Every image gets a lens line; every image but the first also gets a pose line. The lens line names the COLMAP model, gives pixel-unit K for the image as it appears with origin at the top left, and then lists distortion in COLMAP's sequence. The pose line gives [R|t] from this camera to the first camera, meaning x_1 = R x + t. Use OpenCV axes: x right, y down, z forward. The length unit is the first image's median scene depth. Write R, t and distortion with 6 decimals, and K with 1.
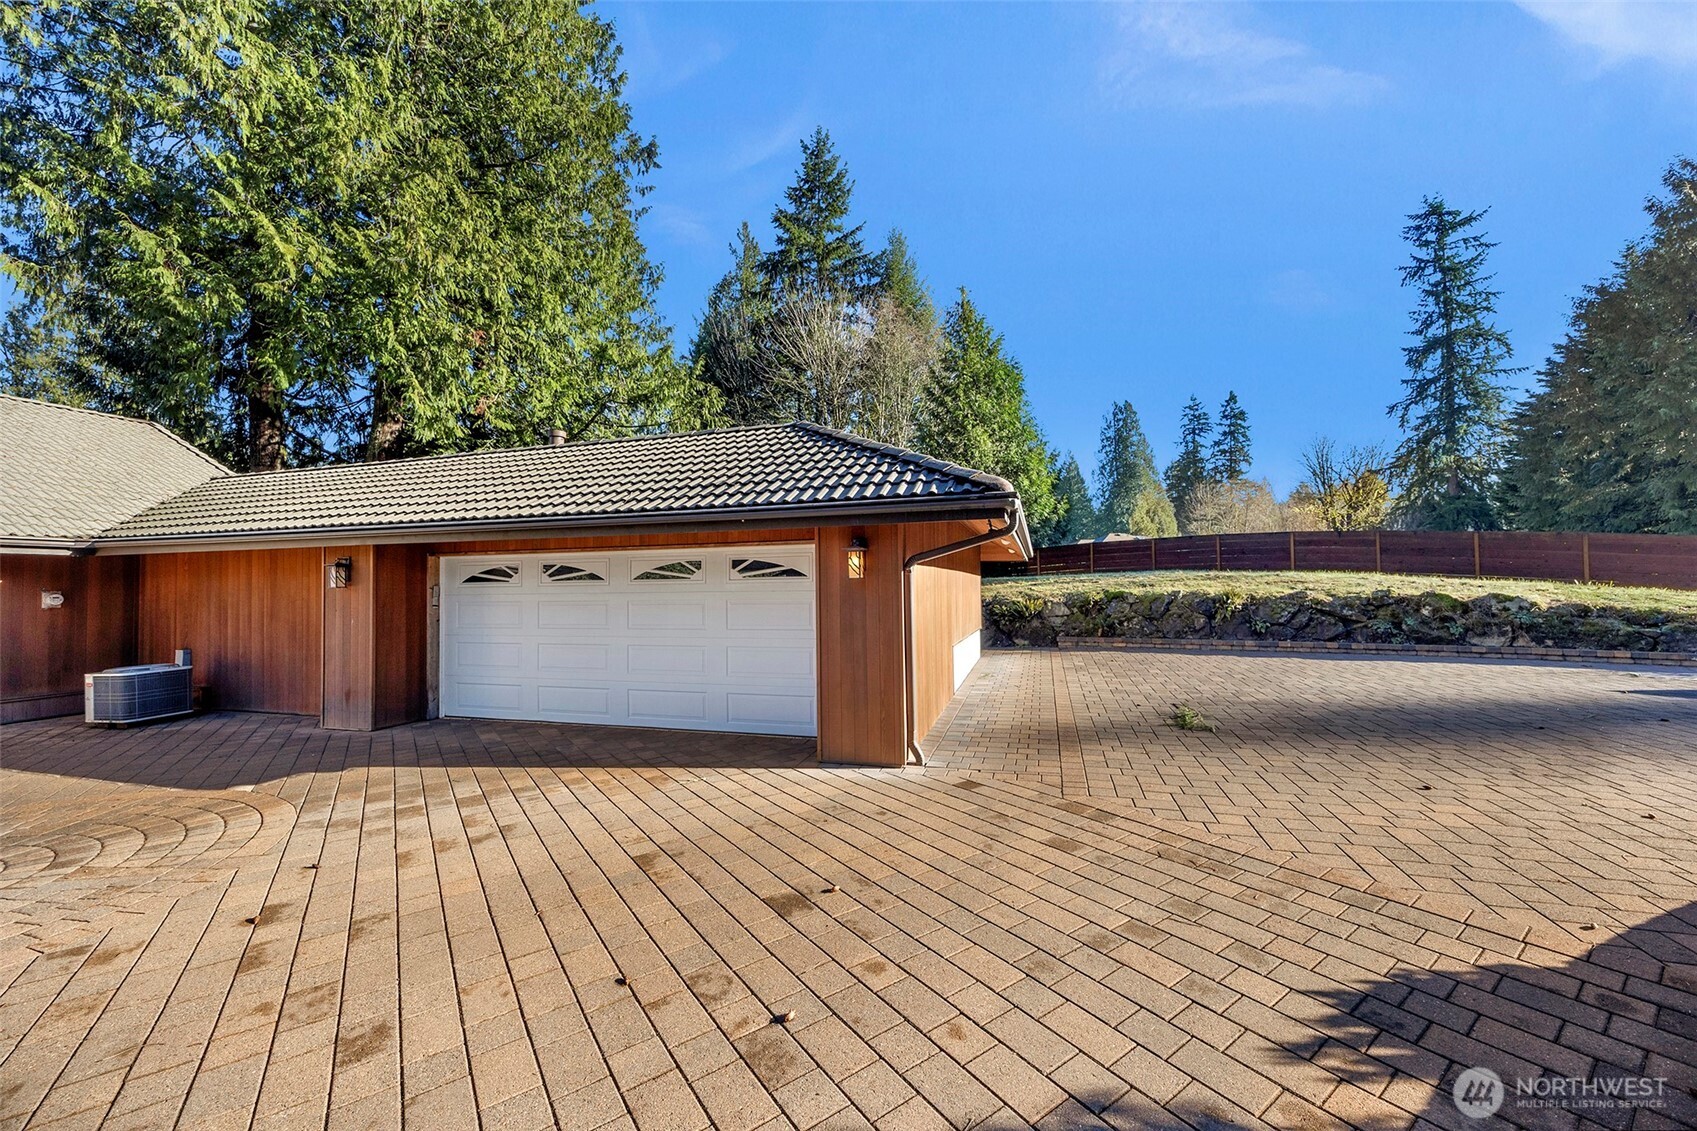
lens RADIAL K [[691.5, 0, 830.2], [0, 691.5, 561.9], [0, 0, 1]] dist [-0.004177, -0.000427]
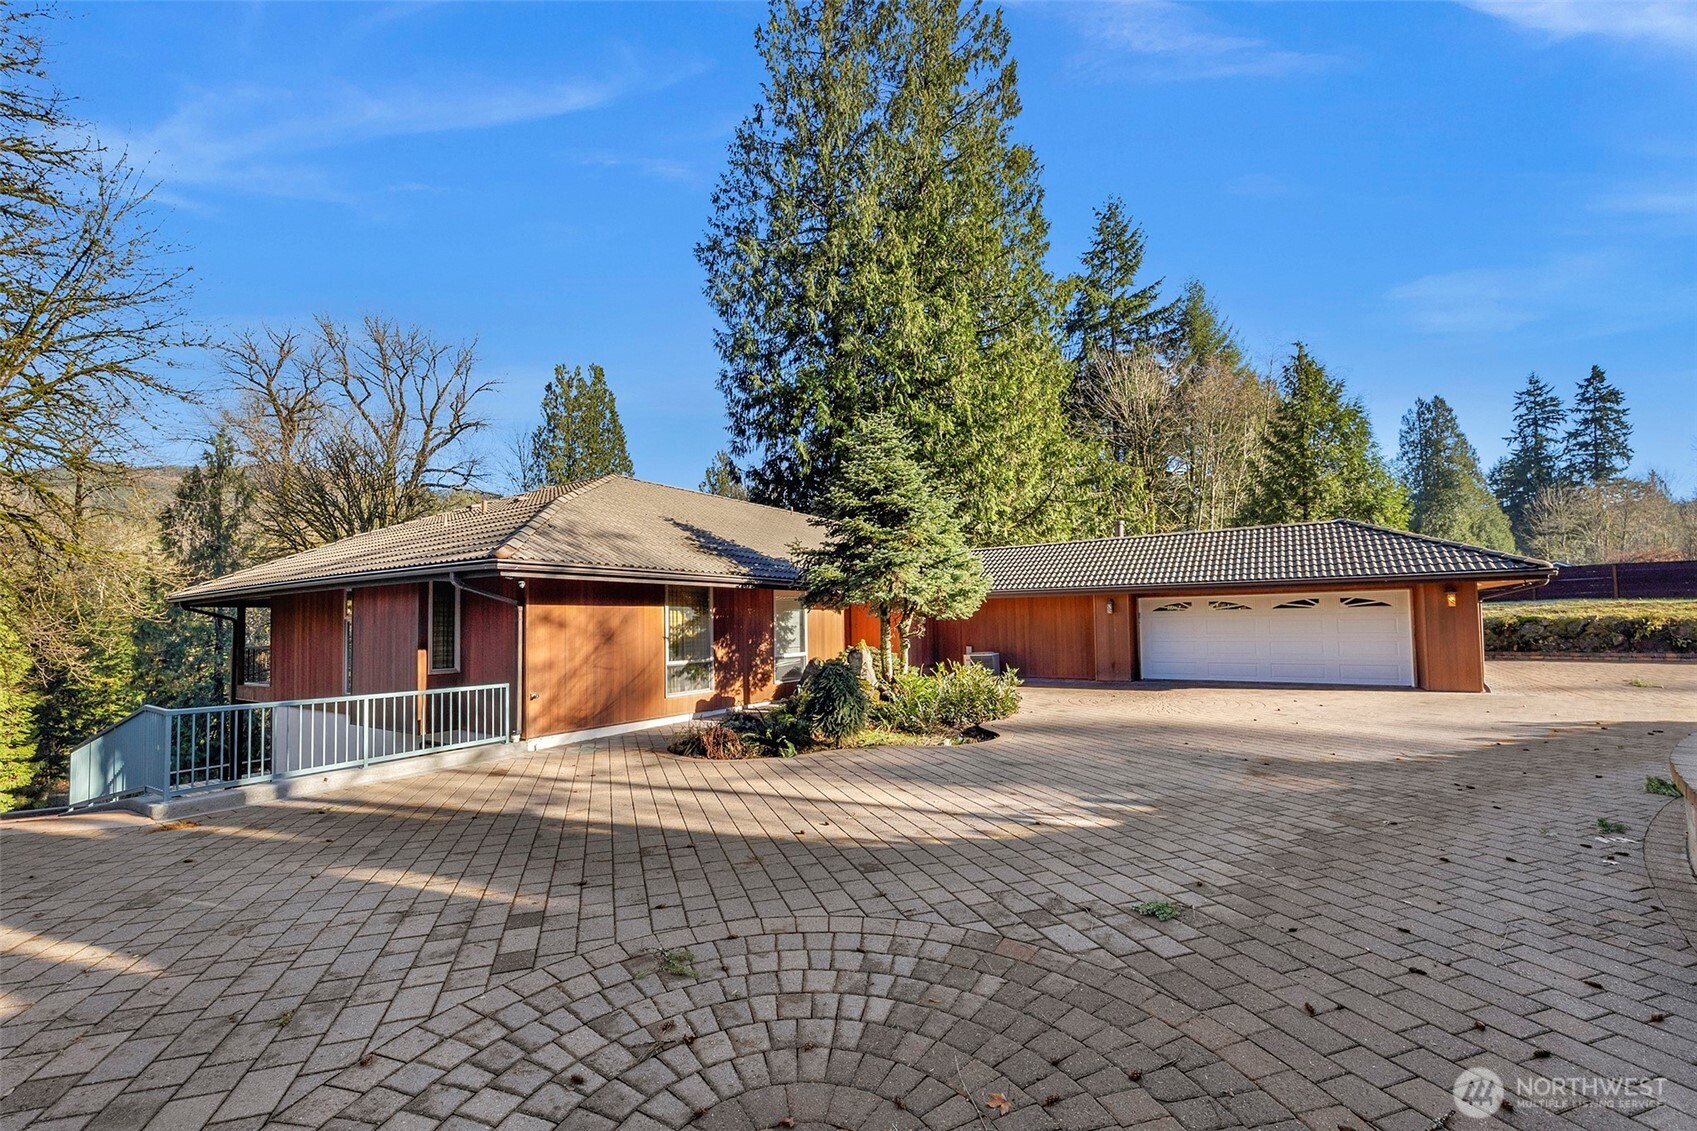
lens RADIAL K [[691.5, 0, 819.2], [0, 691.5, 593.7], [0, 0, 1]] dist [-0.004177, -0.000427]
pose [[0.948757, -0.014414, -0.315678, -0.081839], [0.014089, 0.999895, -0.003311, -0.002661], [0.315692, -0.001306, 0.948861, -0.118773]]
